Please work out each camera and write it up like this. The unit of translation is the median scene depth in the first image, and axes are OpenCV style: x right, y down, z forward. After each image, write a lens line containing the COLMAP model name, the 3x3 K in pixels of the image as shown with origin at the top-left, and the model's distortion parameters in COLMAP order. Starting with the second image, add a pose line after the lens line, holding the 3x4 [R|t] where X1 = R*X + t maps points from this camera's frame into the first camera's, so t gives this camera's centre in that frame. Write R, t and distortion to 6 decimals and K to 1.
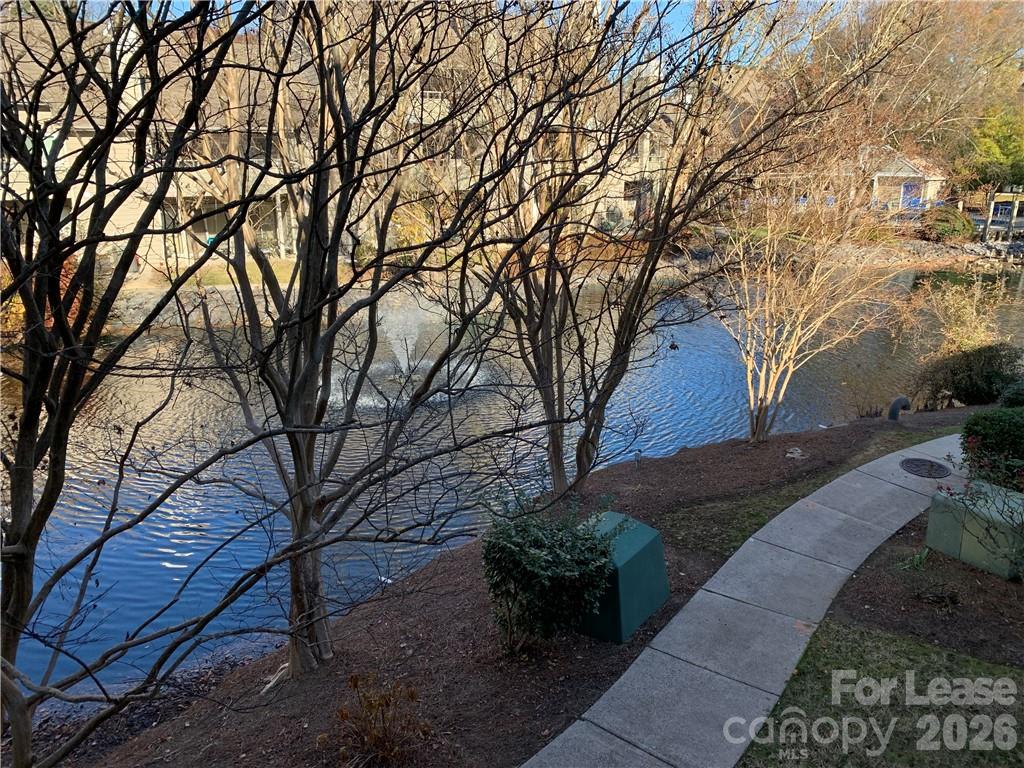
lens RADIAL K [[776.0, 0, 514.4], [0, 776.0, 380.4], [0, 0, 1]] dist [0.025628, -0.039783]
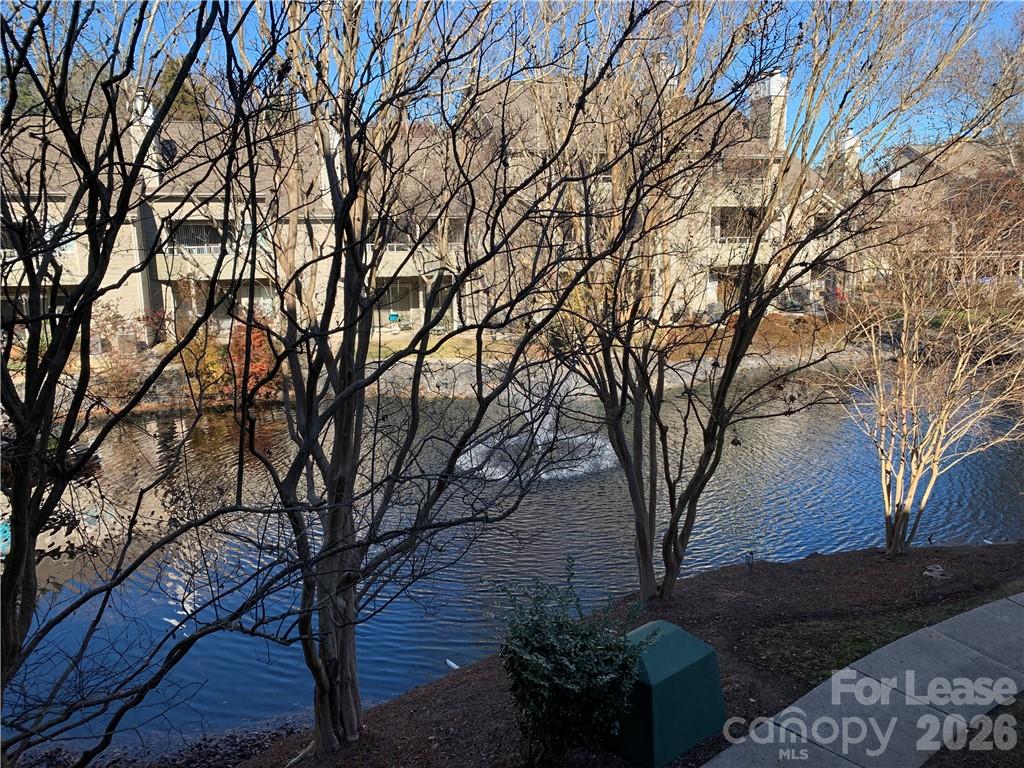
lens RADIAL K [[776.0, 0, 512.1], [0, 776.0, 387.8], [0, 0, 1]] dist [0.025628, -0.039783]
pose [[0.967119, 0.032860, -0.252191, 0.141392], [-0.055528, 0.994976, -0.083298, -0.012776], [0.248187, 0.094563, 0.964086, 0.040803]]
